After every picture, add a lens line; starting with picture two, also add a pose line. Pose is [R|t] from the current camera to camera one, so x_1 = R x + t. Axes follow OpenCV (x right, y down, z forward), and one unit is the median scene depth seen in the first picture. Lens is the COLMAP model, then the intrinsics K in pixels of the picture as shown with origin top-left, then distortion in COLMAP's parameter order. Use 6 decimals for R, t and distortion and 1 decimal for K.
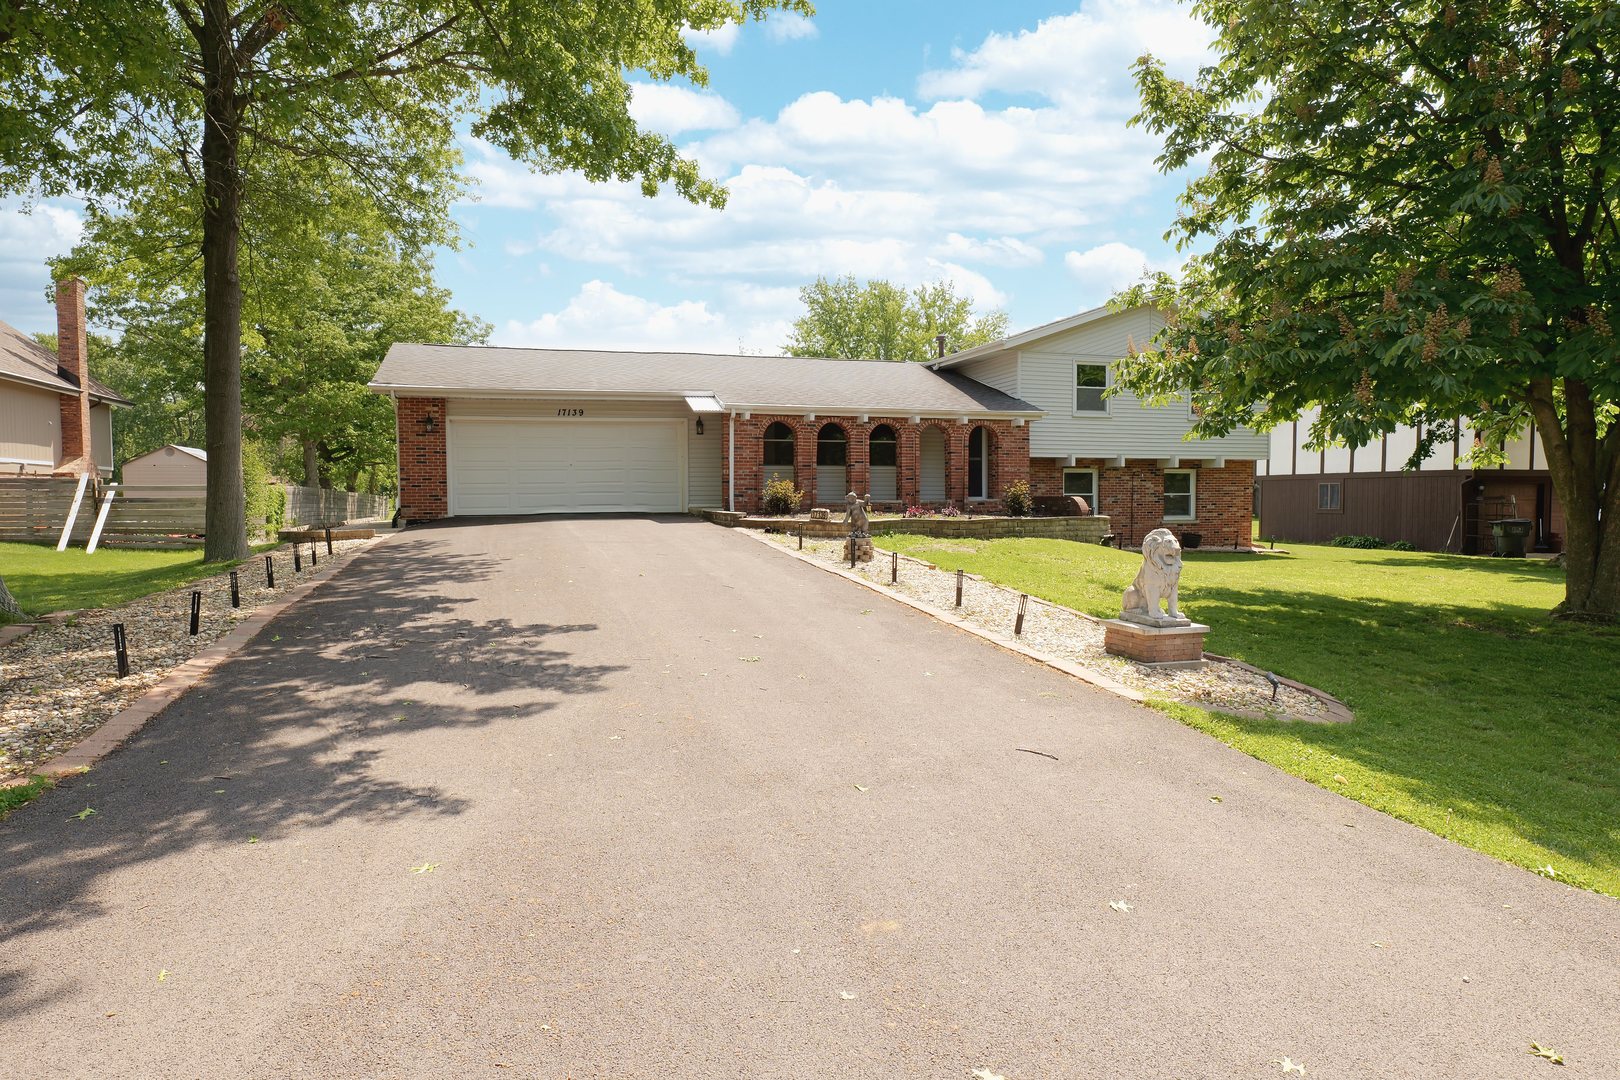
lens RADIAL K [[944.2, 0, 810.9], [0, 944.2, 543.6], [0, 0, 1]] dist [-0.029035, 0.016791]
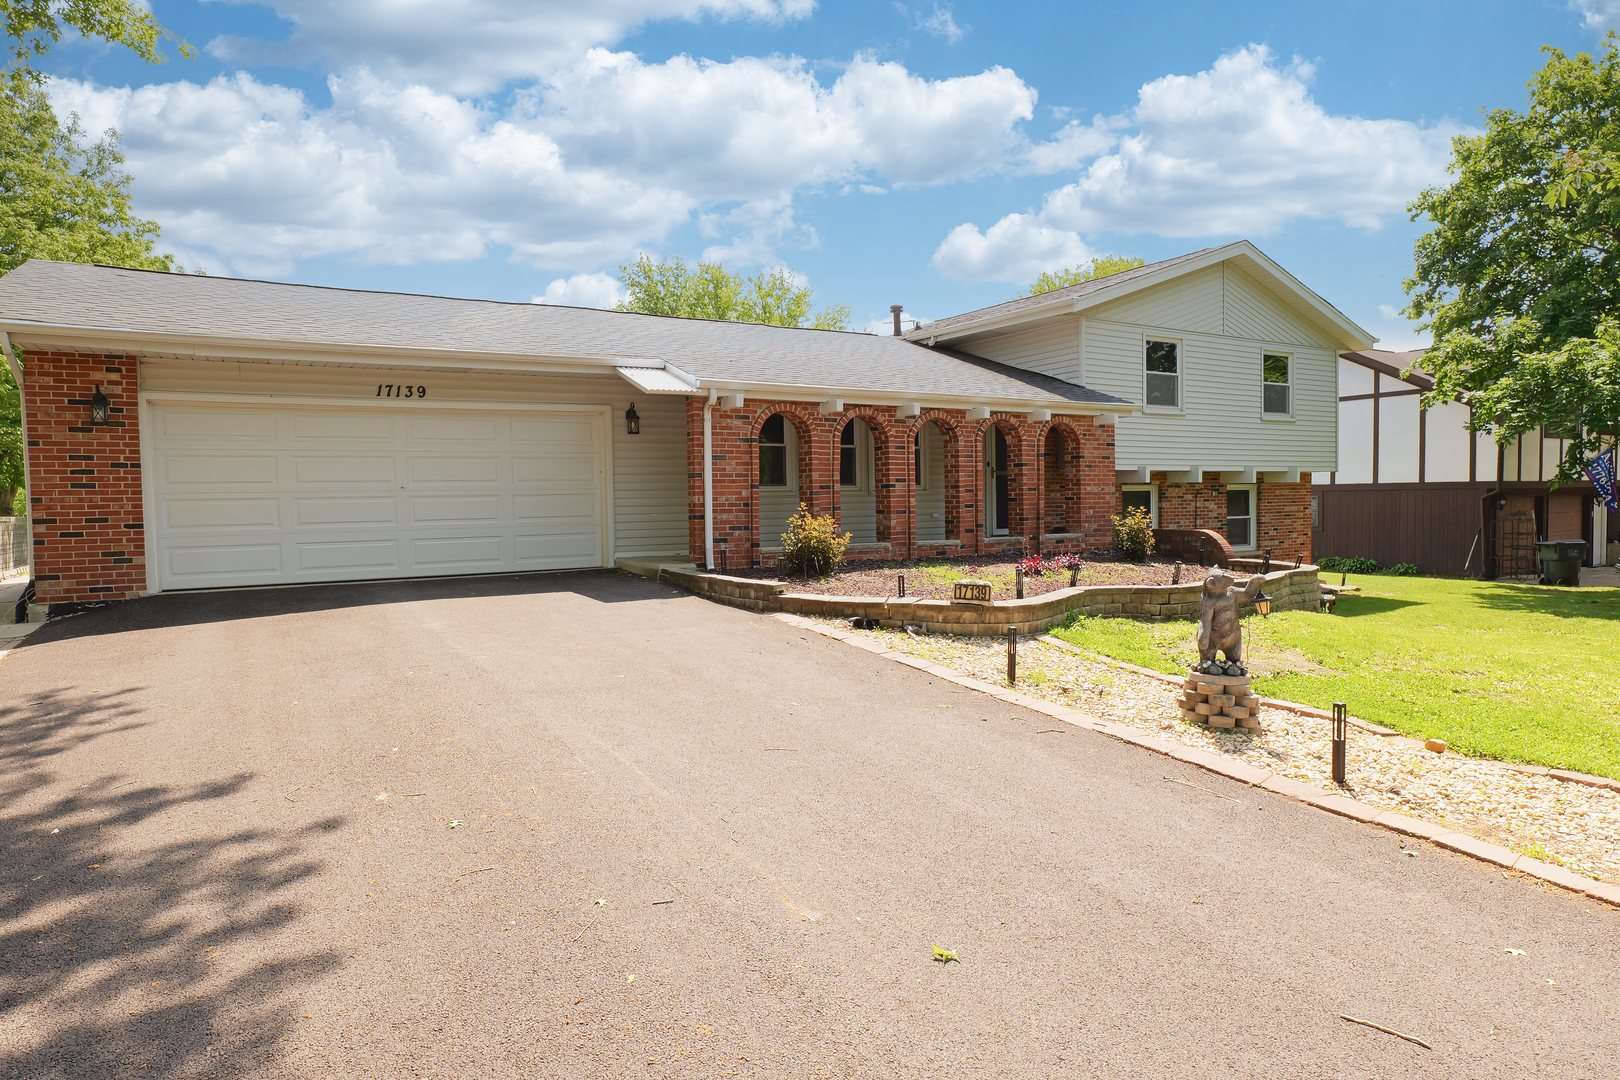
lens RADIAL K [[944.2, 0, 810.9], [0, 944.2, 543.6], [0, 0, 1]] dist [-0.029035, 0.016791]
pose [[0.972645, -0.019648, 0.231462, -0.147110], [0.020869, 0.999778, -0.002828, -0.043647], [-0.231355, 0.007581, 0.972840, 0.406330]]
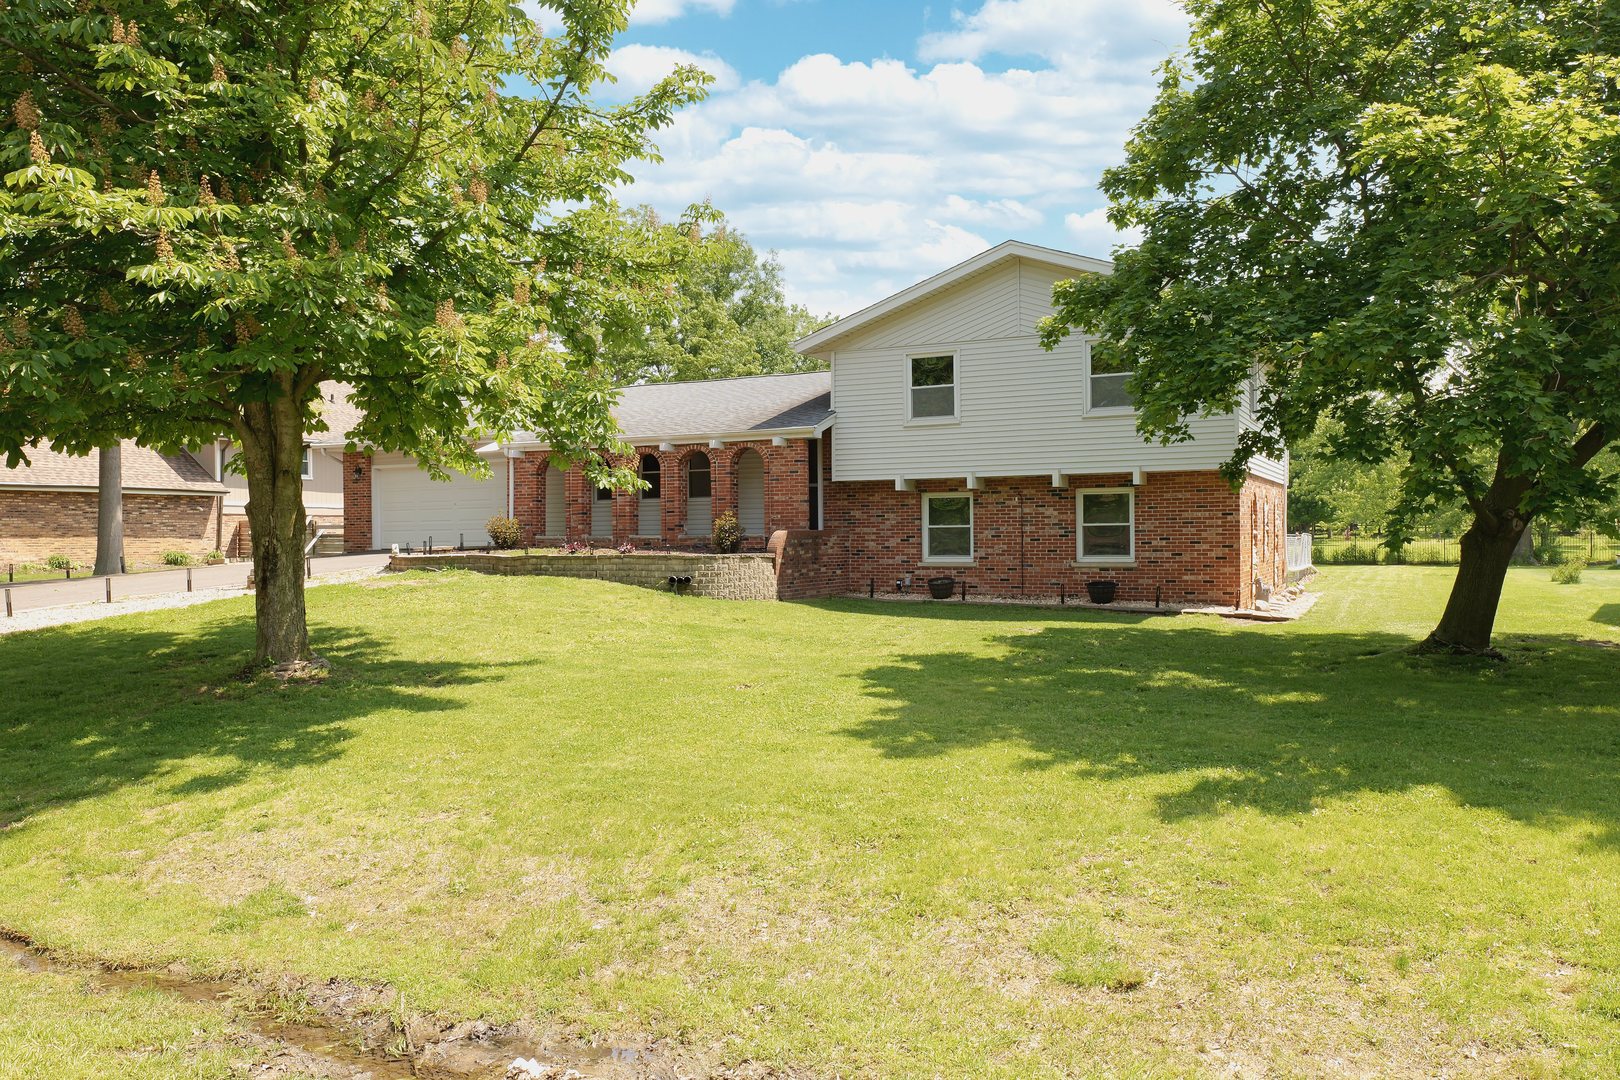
lens RADIAL K [[1284.7, 0, 810.0], [0, 1284.7, 540.0], [0, 0, 1]] dist [0.003406, 0.000298]
pose [[0.701040, 0.000199, -0.713122, 1.080413], [-0.029347, 0.999161, -0.028571, -0.010012], [0.712518, 0.040957, 0.700458, 0.232632]]
